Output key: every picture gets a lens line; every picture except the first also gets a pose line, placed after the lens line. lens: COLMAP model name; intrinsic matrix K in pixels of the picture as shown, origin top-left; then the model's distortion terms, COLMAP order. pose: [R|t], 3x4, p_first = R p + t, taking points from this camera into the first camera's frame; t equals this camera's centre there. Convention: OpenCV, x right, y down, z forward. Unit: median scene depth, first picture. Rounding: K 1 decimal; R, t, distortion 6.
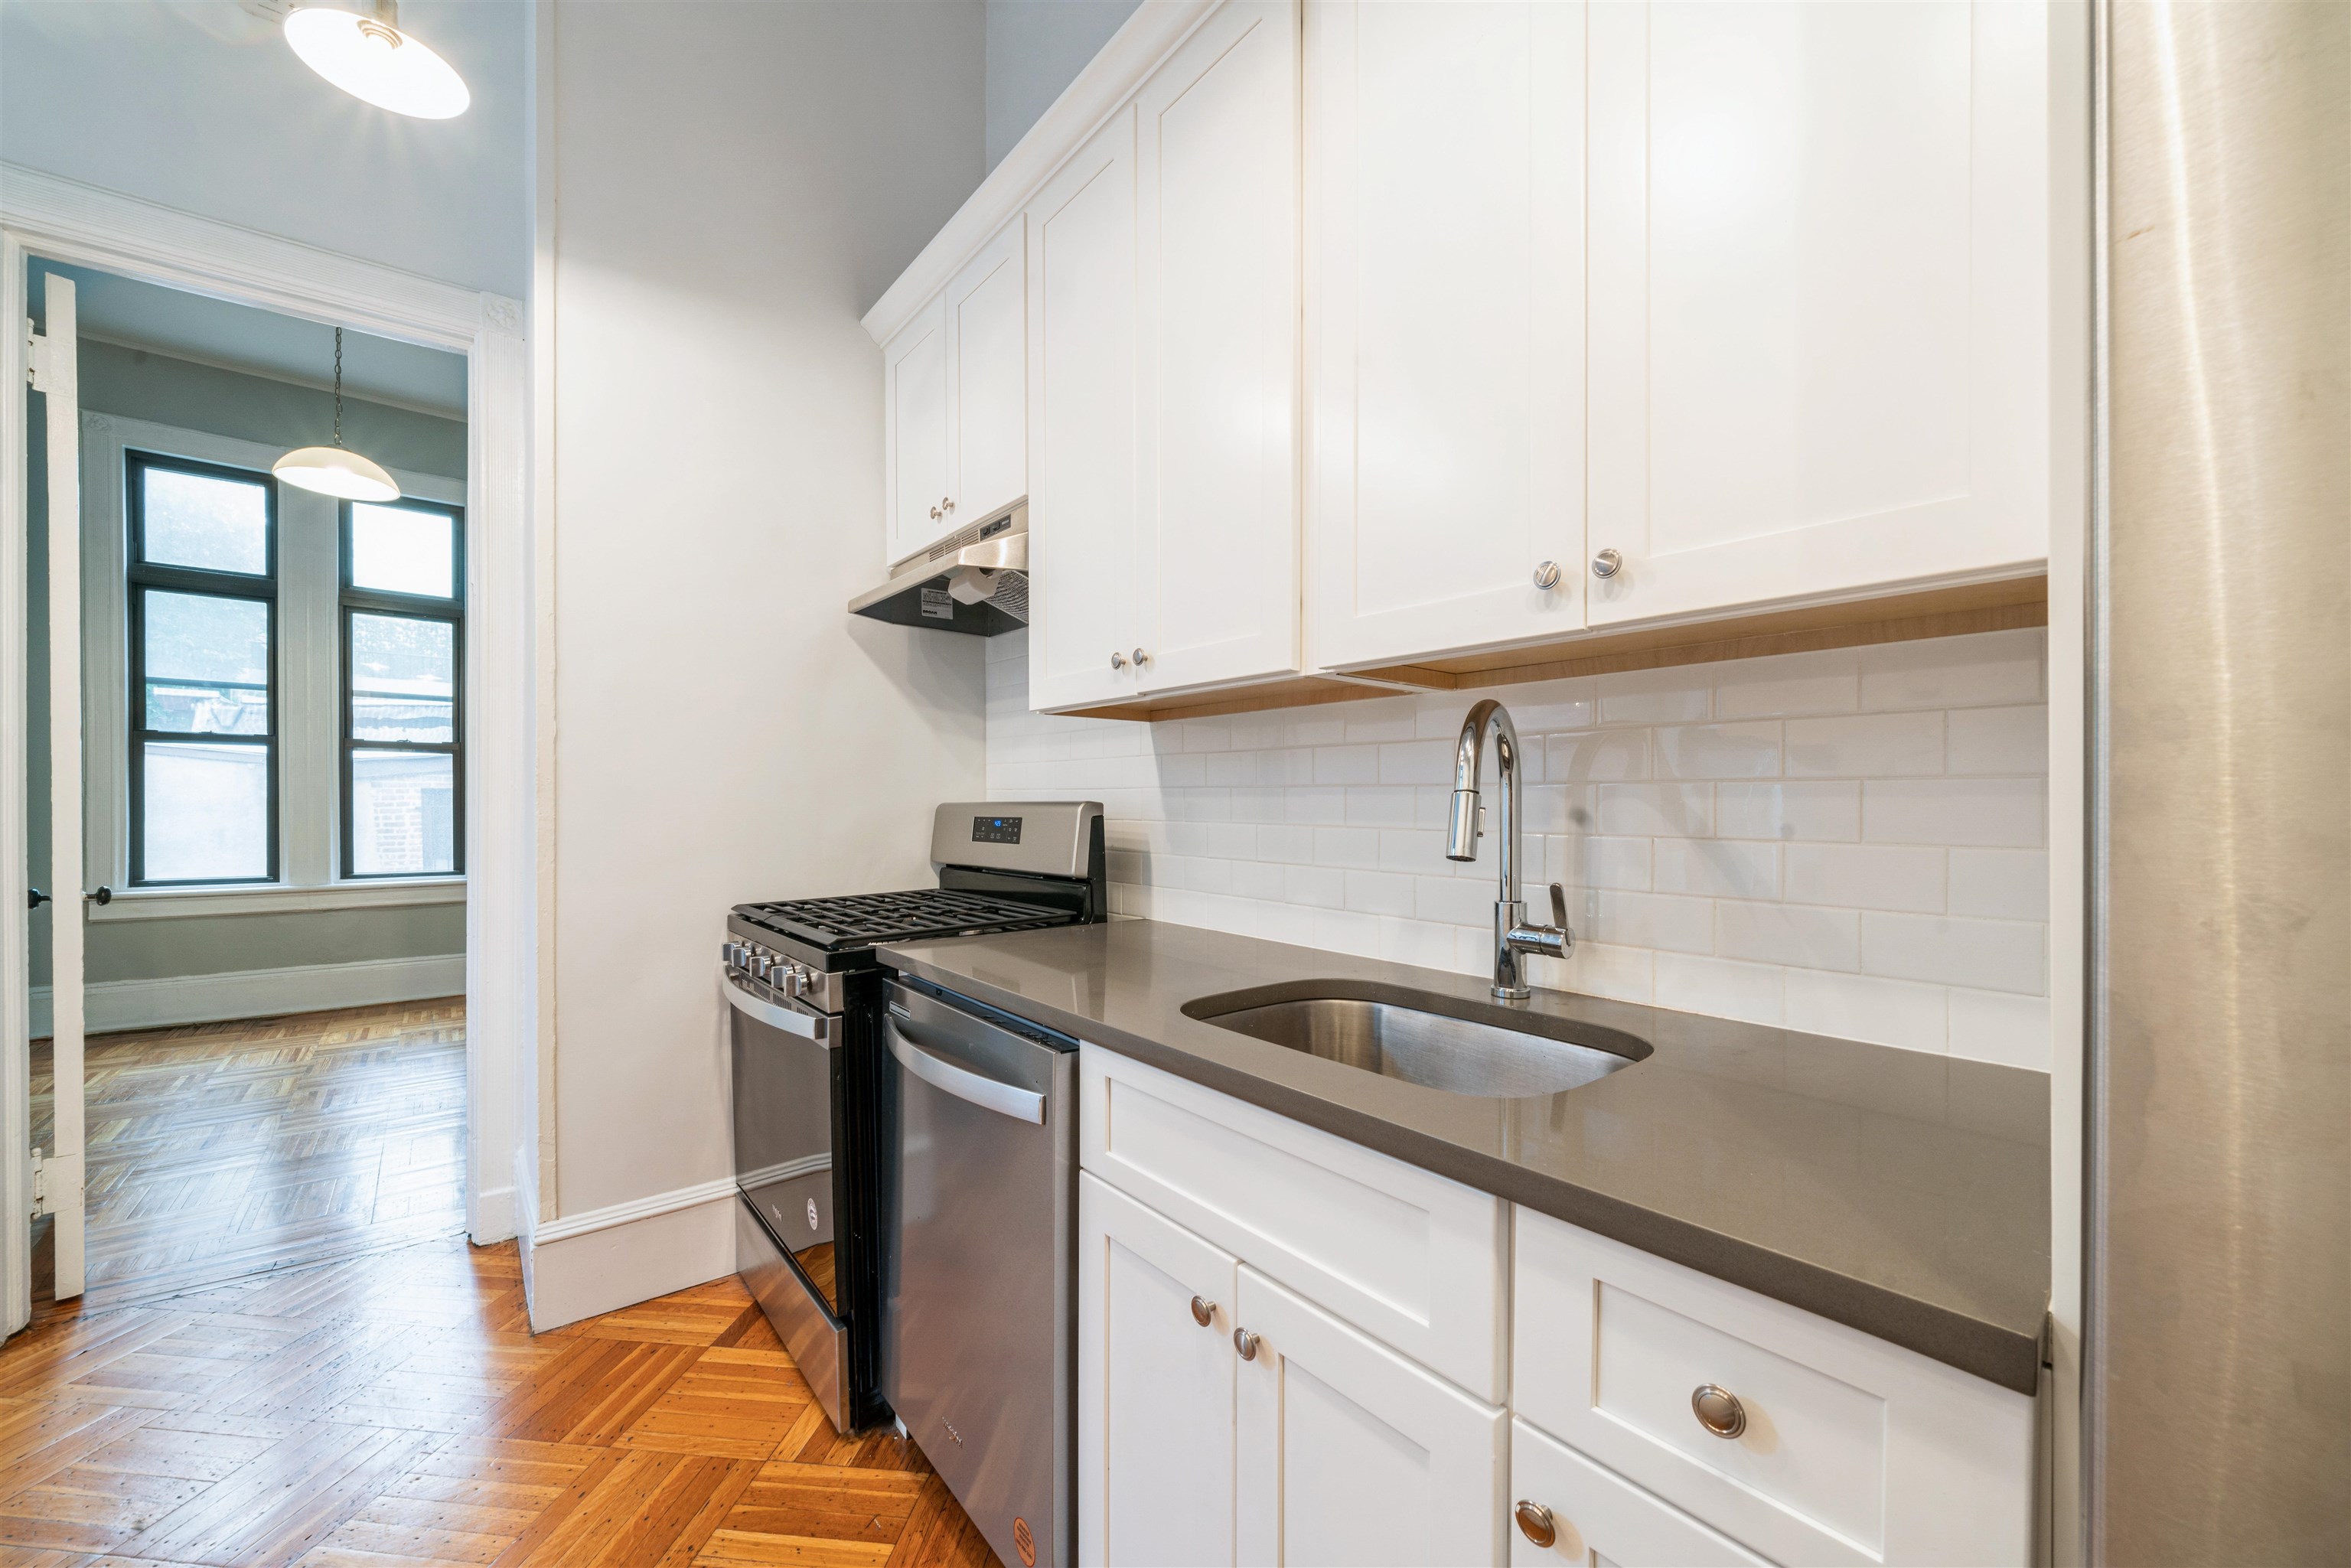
lens RADIAL K [[878.6, 0, 1164.4], [0, 878.6, 817.3], [0, 0, 1]] dist [-0.001112, 0.000003]
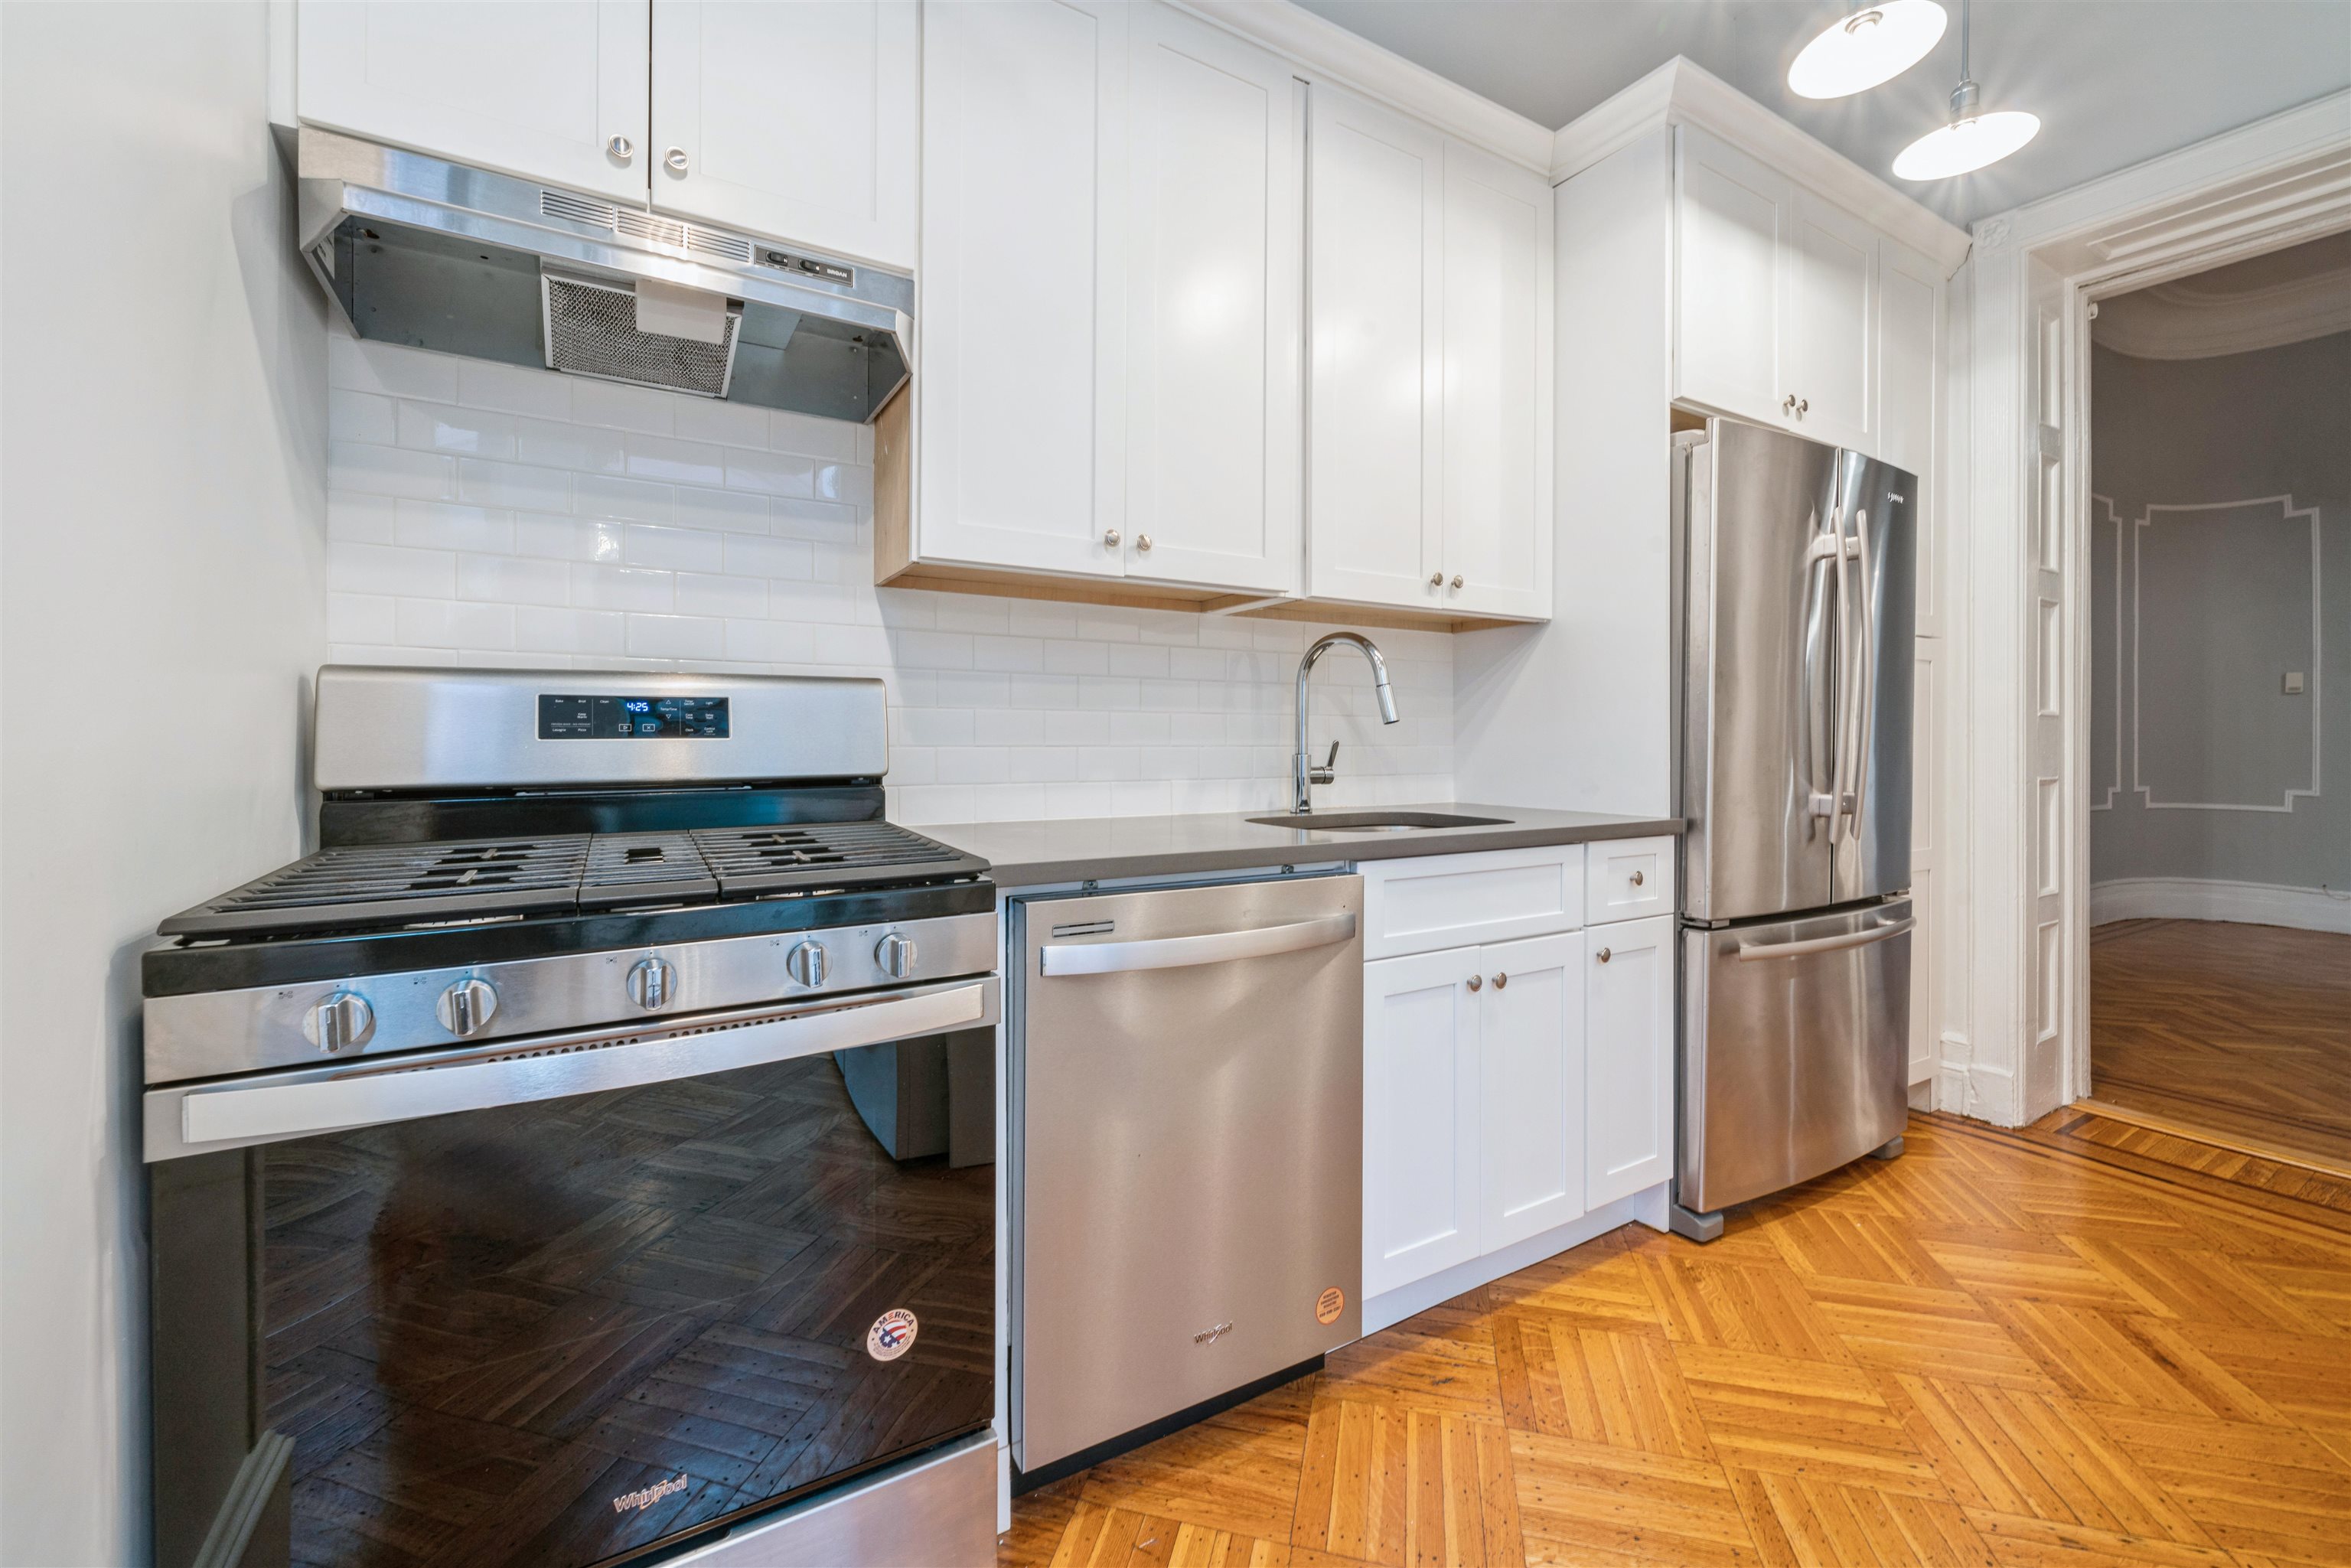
lens RADIAL K [[951.1, 0, 1174.6], [0, 951.1, 742.5], [0, 0, 1]] dist [-0.000761, 0.000635]
pose [[0.162655, -0.008105, 0.986650, -1.092014], [0.016582, 0.999848, 0.005479, 0.047608], [-0.986544, 0.015469, 0.162765, 0.748345]]
